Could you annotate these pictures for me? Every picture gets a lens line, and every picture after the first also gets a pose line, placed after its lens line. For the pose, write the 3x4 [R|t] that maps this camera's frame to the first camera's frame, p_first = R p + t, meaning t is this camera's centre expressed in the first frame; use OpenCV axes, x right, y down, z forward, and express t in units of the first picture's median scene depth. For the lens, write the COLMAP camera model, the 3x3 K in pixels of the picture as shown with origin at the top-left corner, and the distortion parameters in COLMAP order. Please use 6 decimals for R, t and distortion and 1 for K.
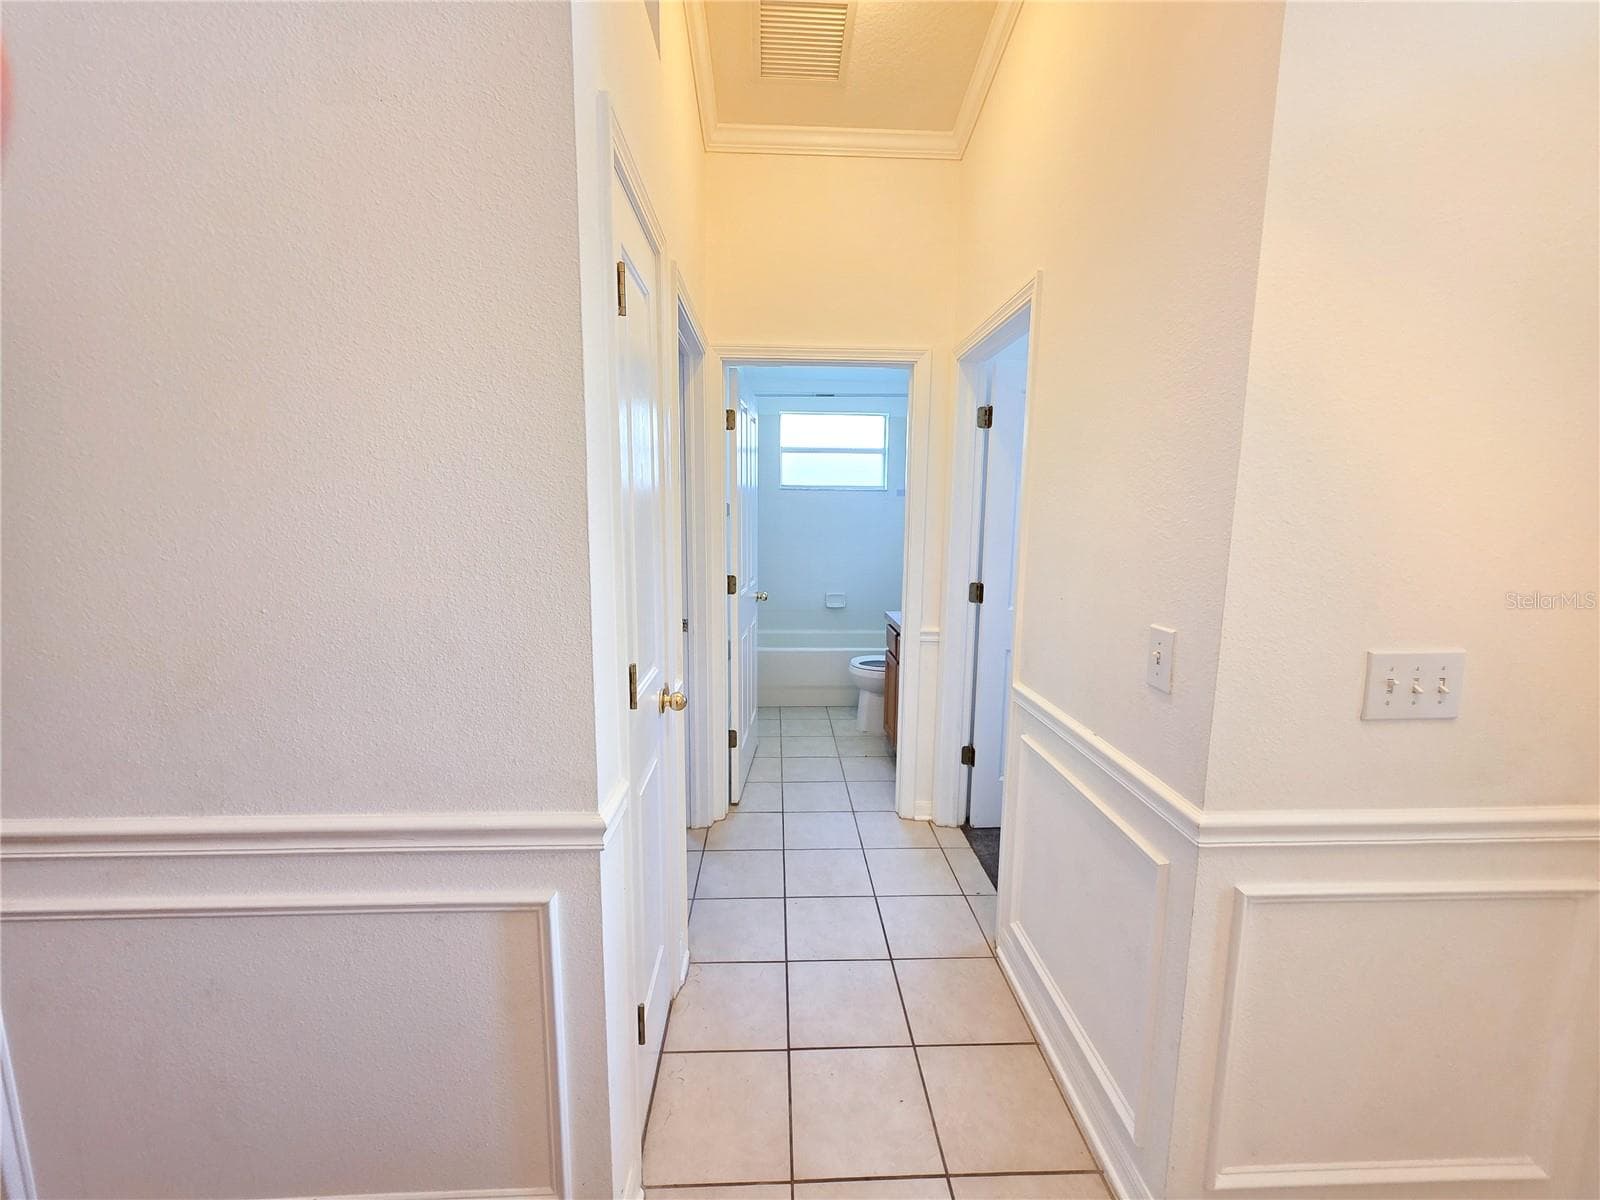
lens RADIAL K [[556.7, 0, 800.0], [0, 556.7, 600.0], [0, 0, 1]] dist [0.000758, 0.000040]
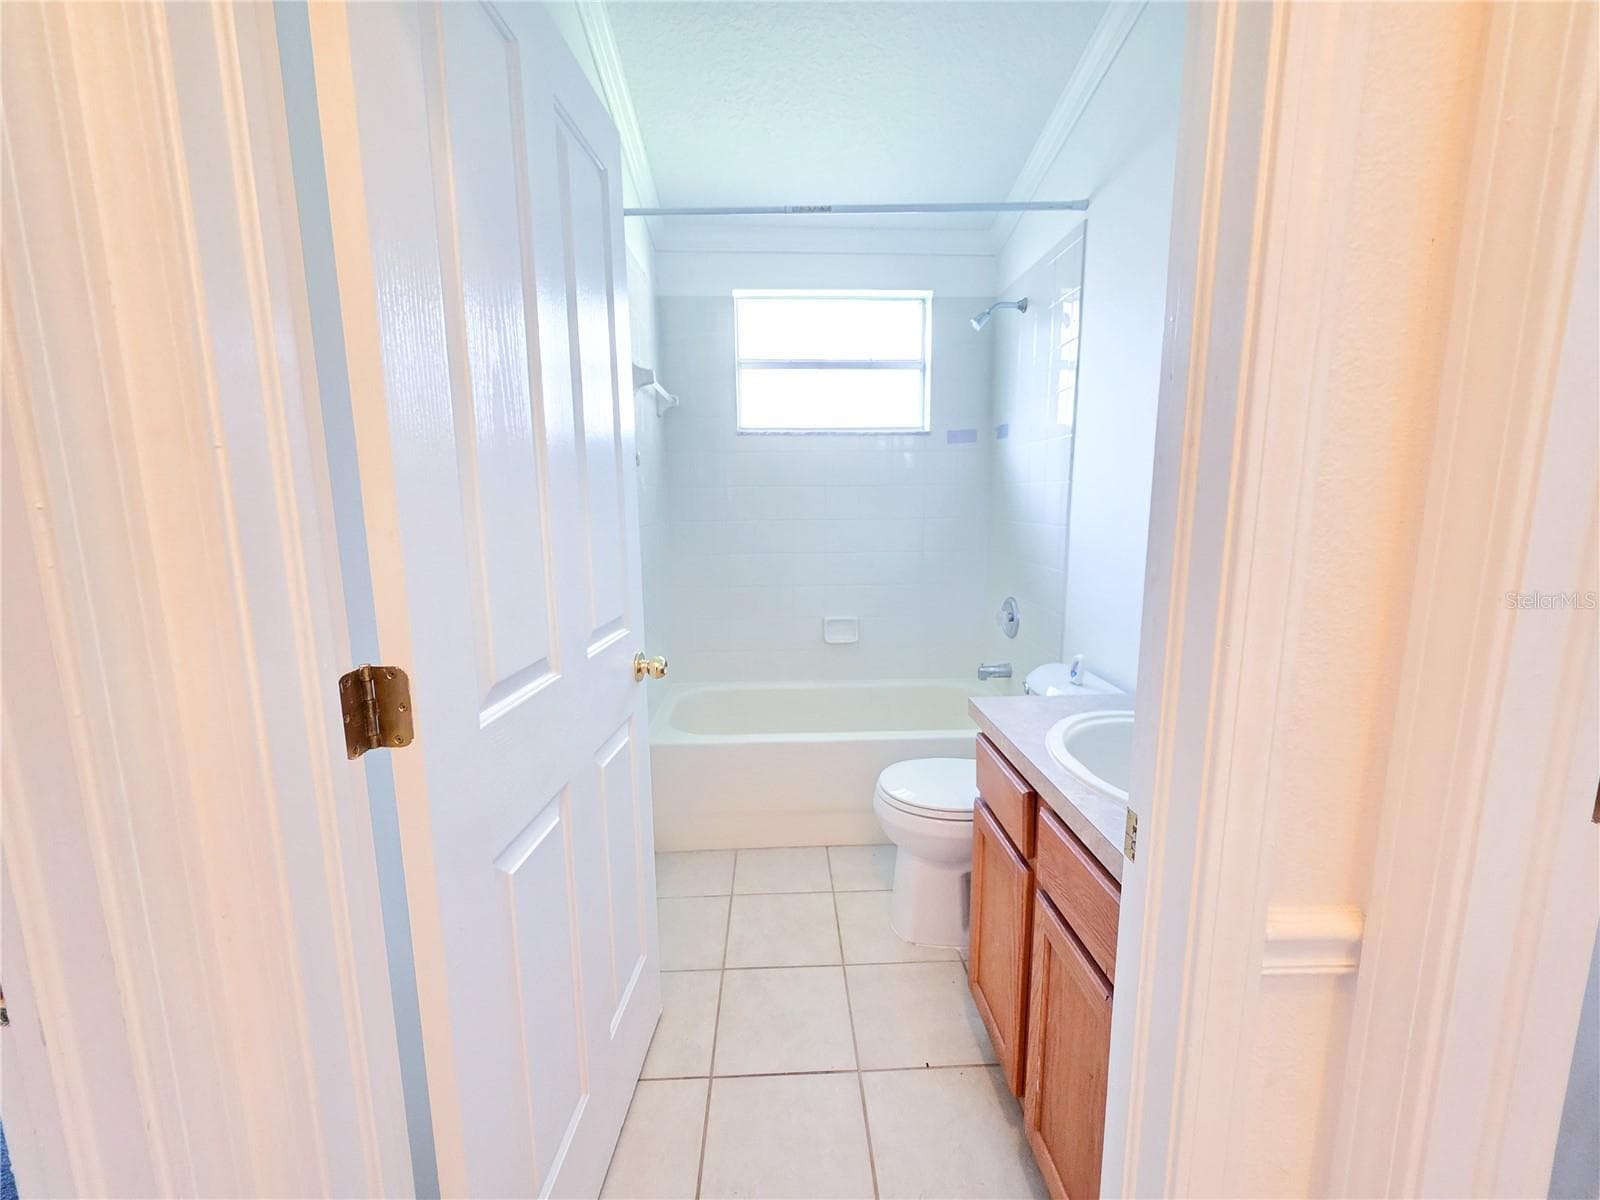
lens RADIAL K [[643.3, 0, 800.0], [0, 643.3, 600.0], [0, 0, 1]] dist [0.014338, 0.000052]
pose [[0.999863, -0.016105, 0.003777, 0.042273], [0.016100, 0.999870, 0.001202, -0.067190], [-0.003796, -0.001141, 0.999992, 0.719068]]
